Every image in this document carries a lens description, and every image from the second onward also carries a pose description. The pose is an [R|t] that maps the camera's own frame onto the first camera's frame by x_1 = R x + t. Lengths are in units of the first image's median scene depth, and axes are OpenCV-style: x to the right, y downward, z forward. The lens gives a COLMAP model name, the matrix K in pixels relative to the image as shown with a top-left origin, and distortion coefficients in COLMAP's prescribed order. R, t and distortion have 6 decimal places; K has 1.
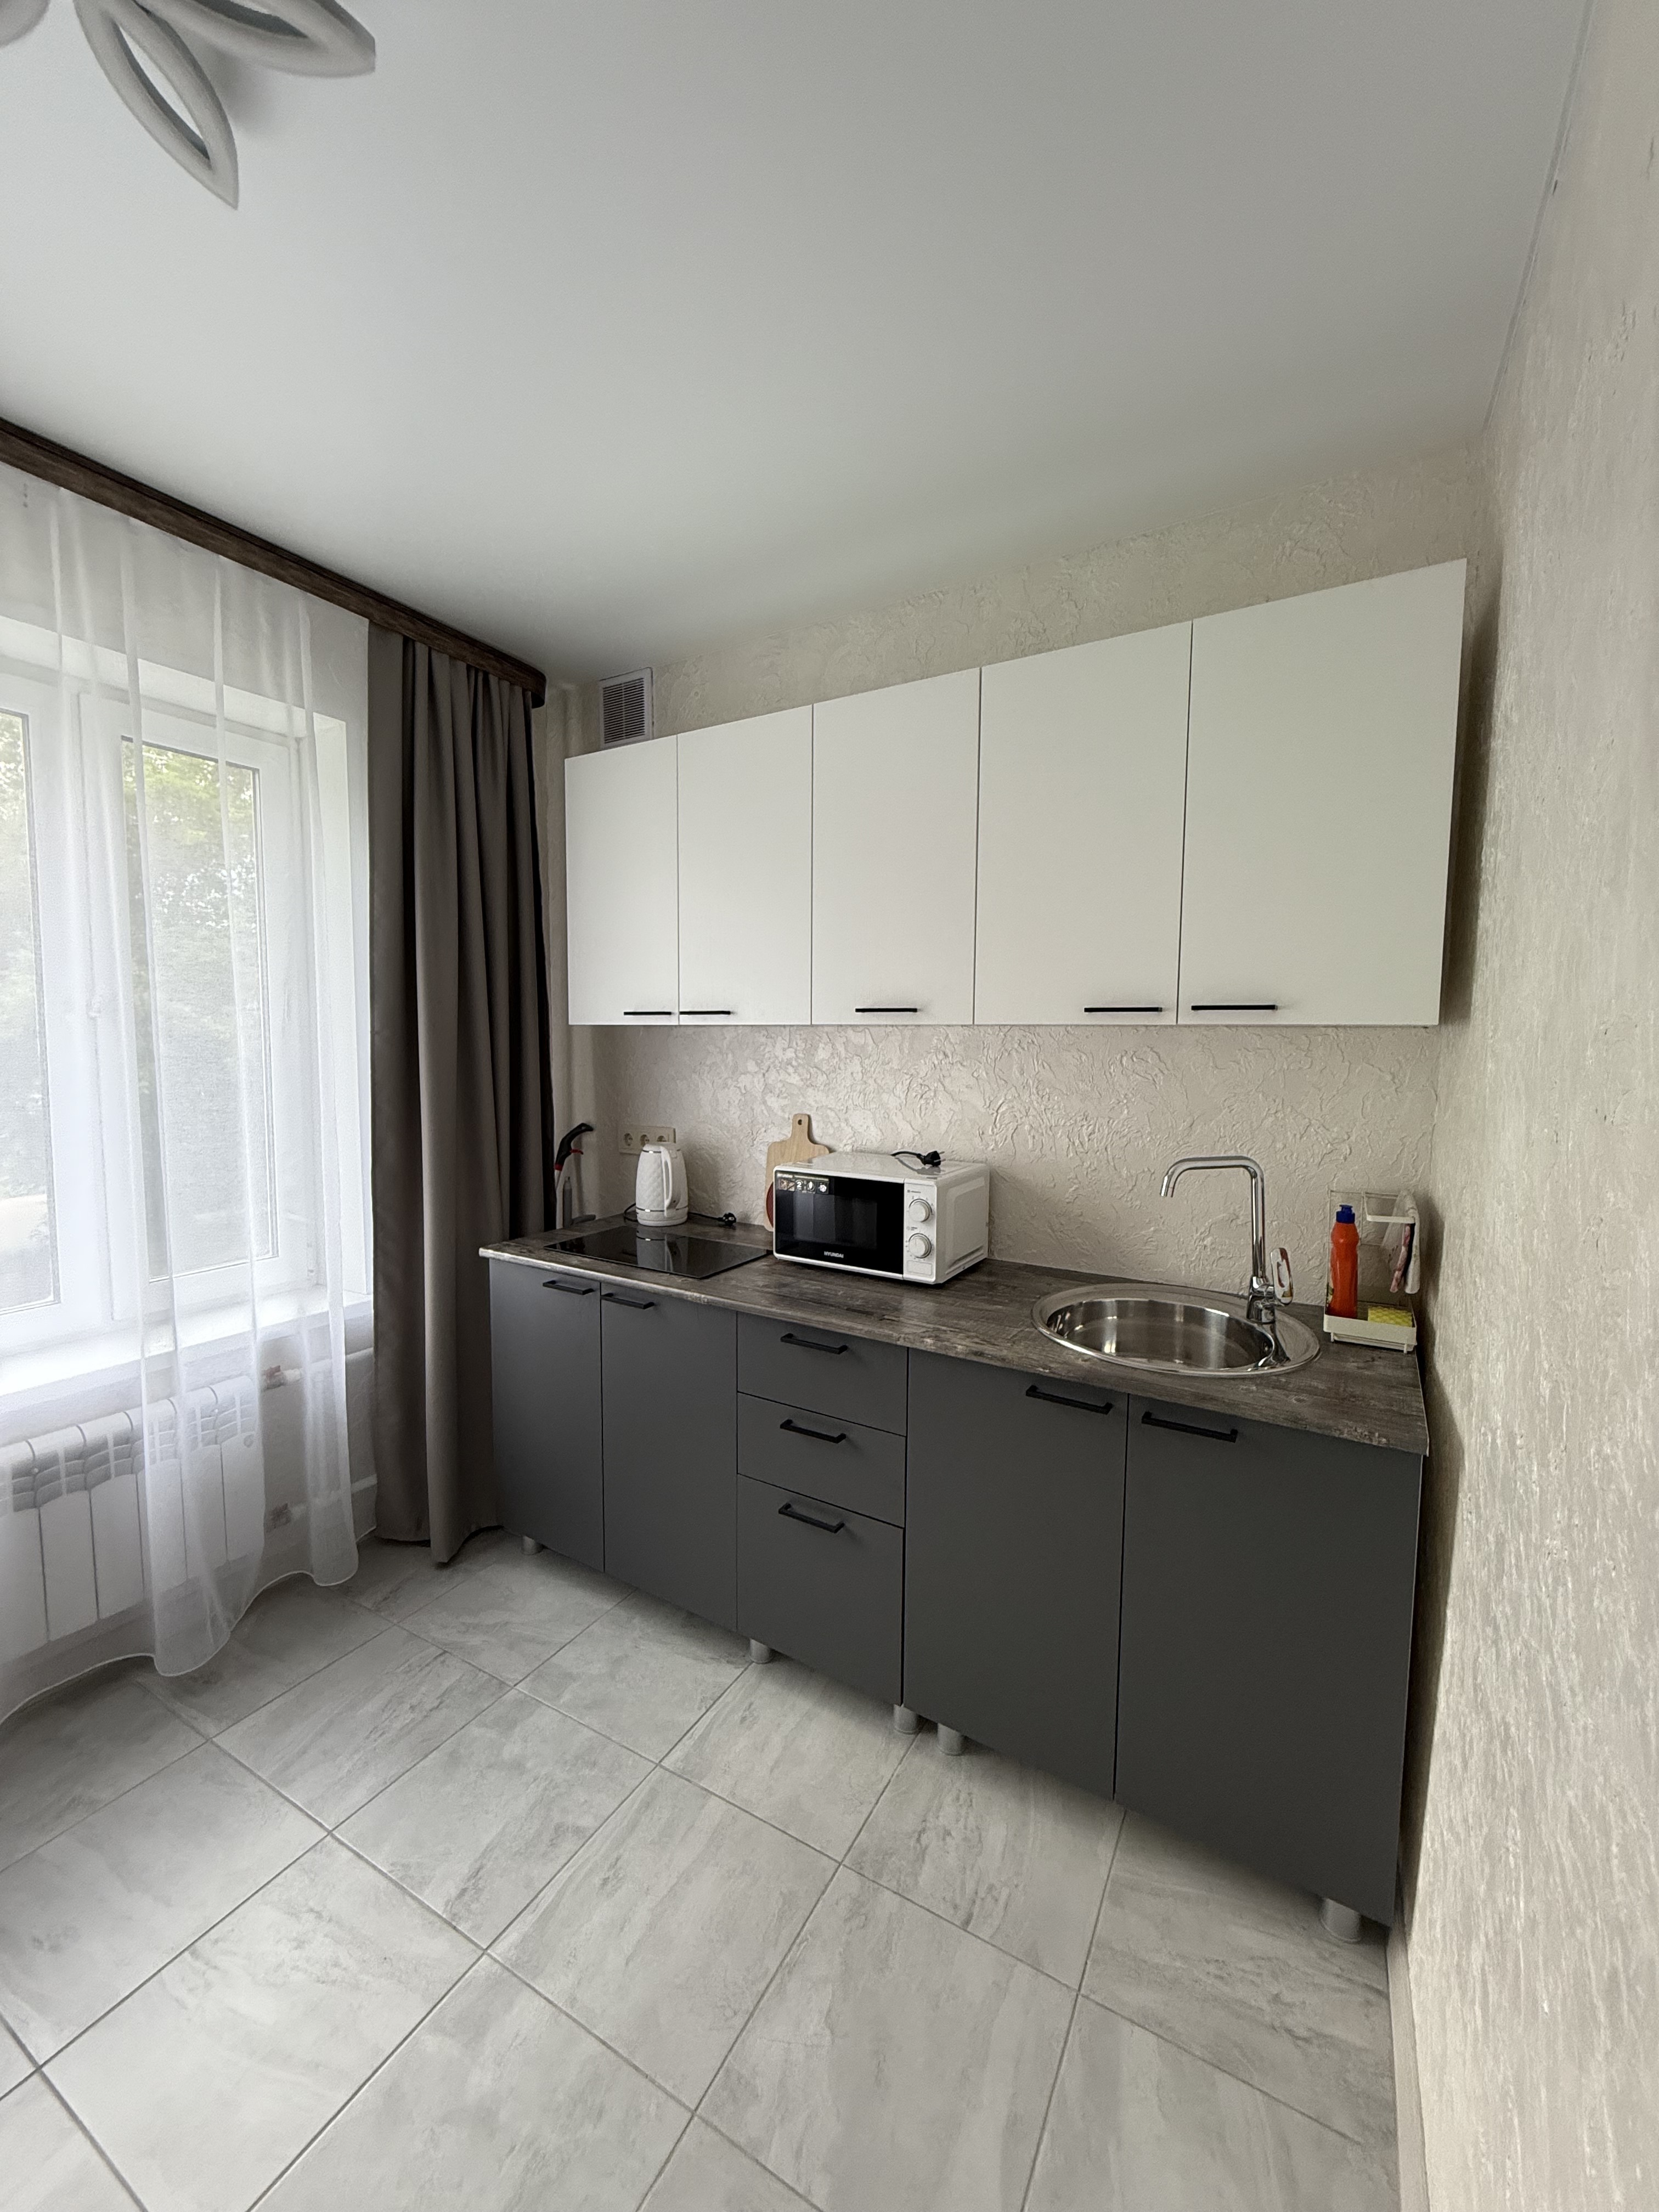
lens RADIAL K [[882.5, 0, 830.7], [0, 882.5, 1102.5], [0, 0, 1]] dist [0.001564, -0.000179]
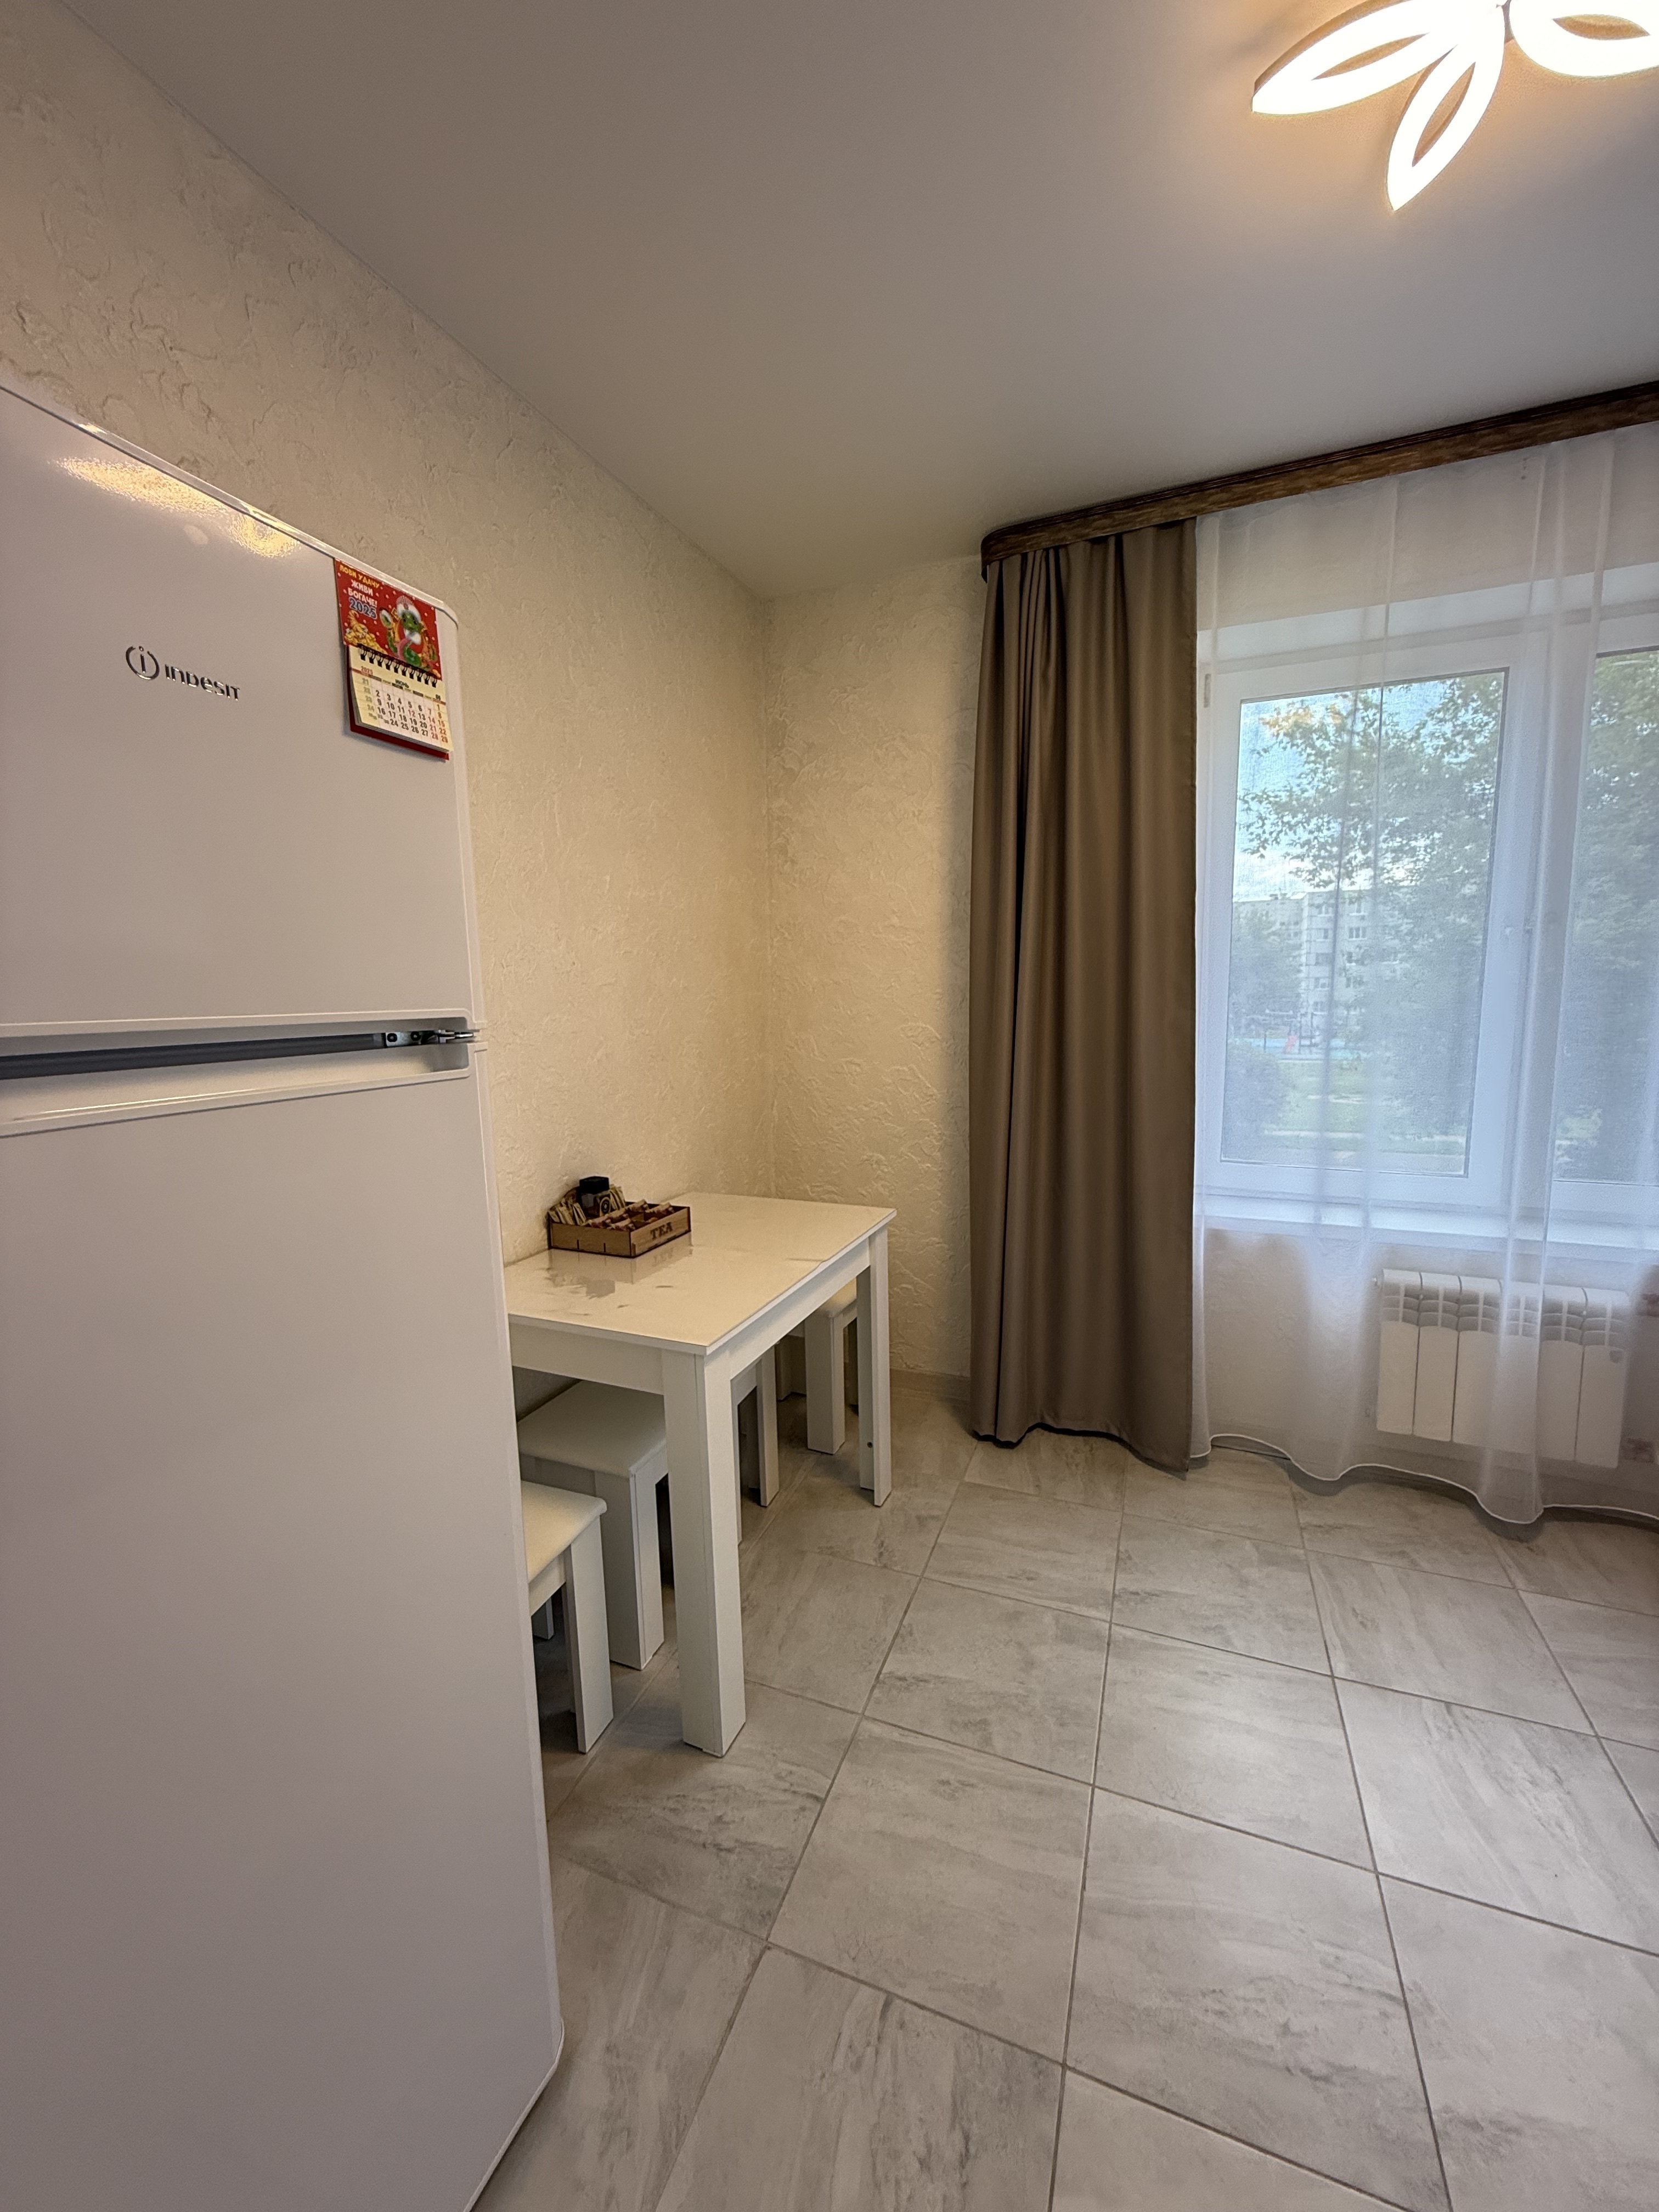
lens RADIAL K [[882.5, 0, 829.3], [0, 882.5, 1105.3], [0, 0, 1]] dist [0.001564, -0.000179]
pose [[0.139929, 0.114411, -0.983529, 0.168476], [-0.062224, 0.992355, 0.106584, 0.062550], [0.988204, 0.046285, 0.145978, -0.019660]]
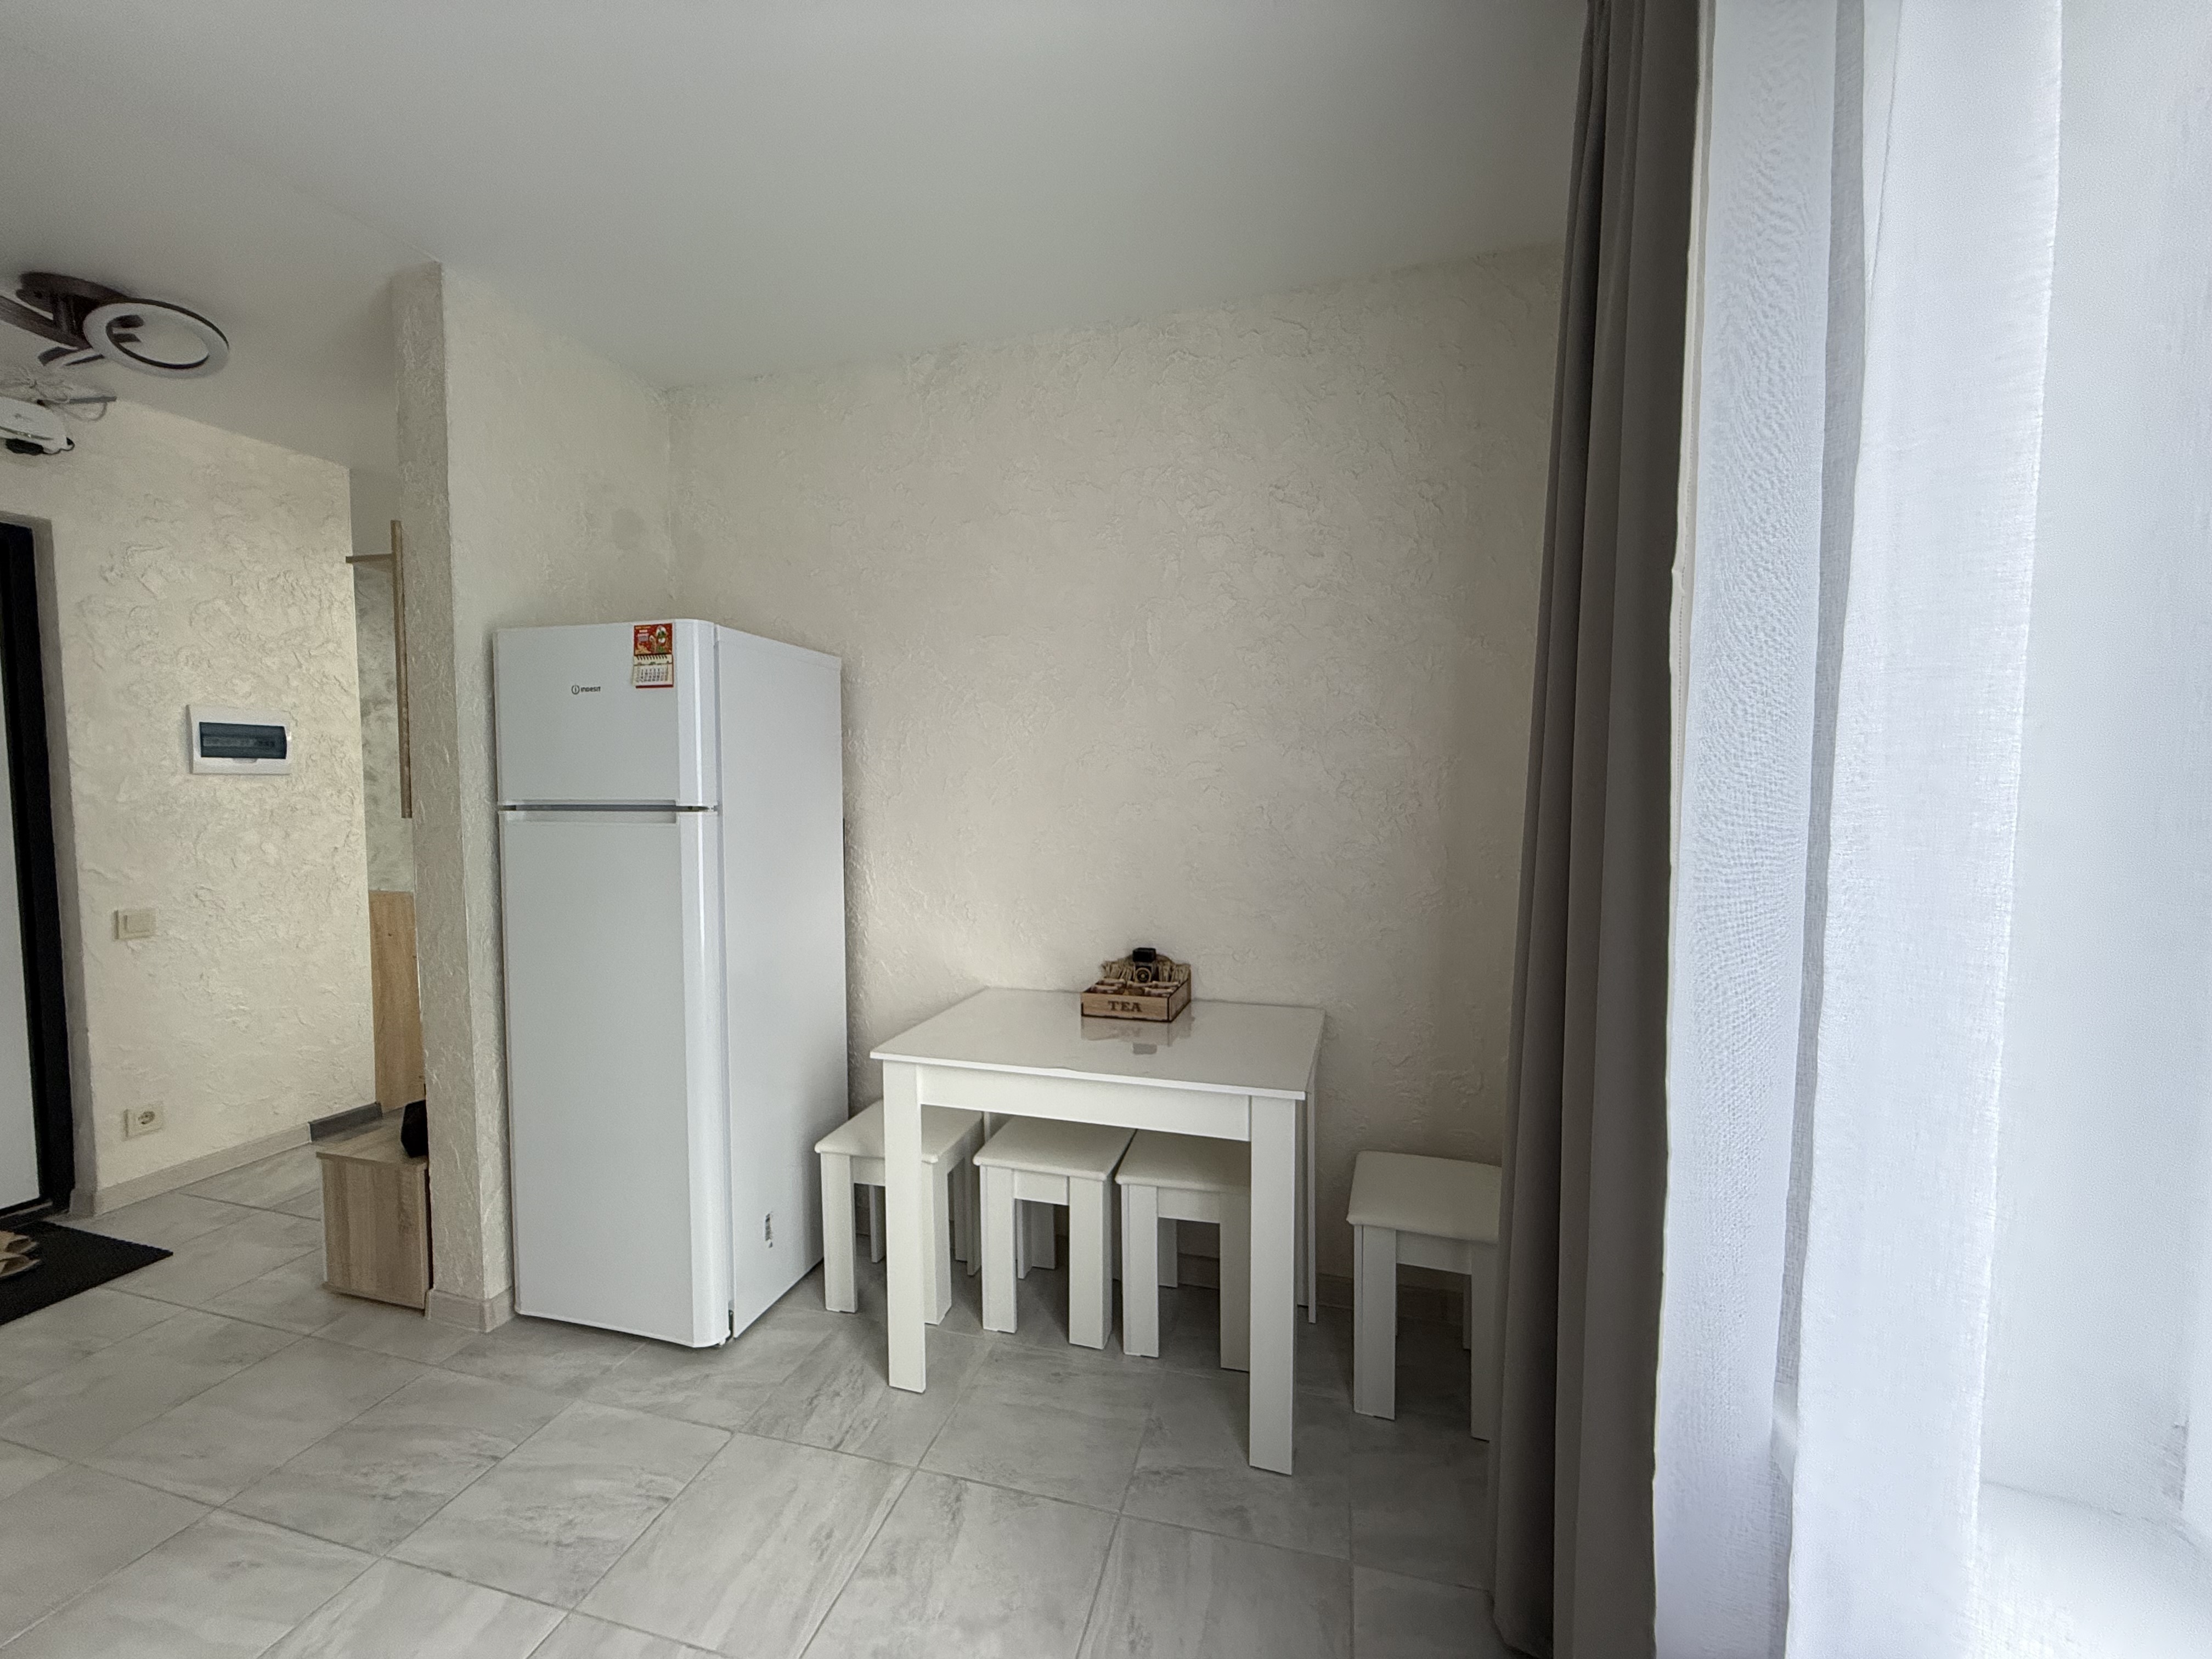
lens RADIAL K [[882.5, 0, 1103.1], [0, 882.5, 834.9], [0, 0, 1]] dist [0.001564, -0.000179]
pose [[-0.970502, 0.006242, -0.241012, -0.567091], [-0.027376, 0.990346, 0.135887, -0.036361], [0.239534, 0.138477, -0.960962, 0.985921]]
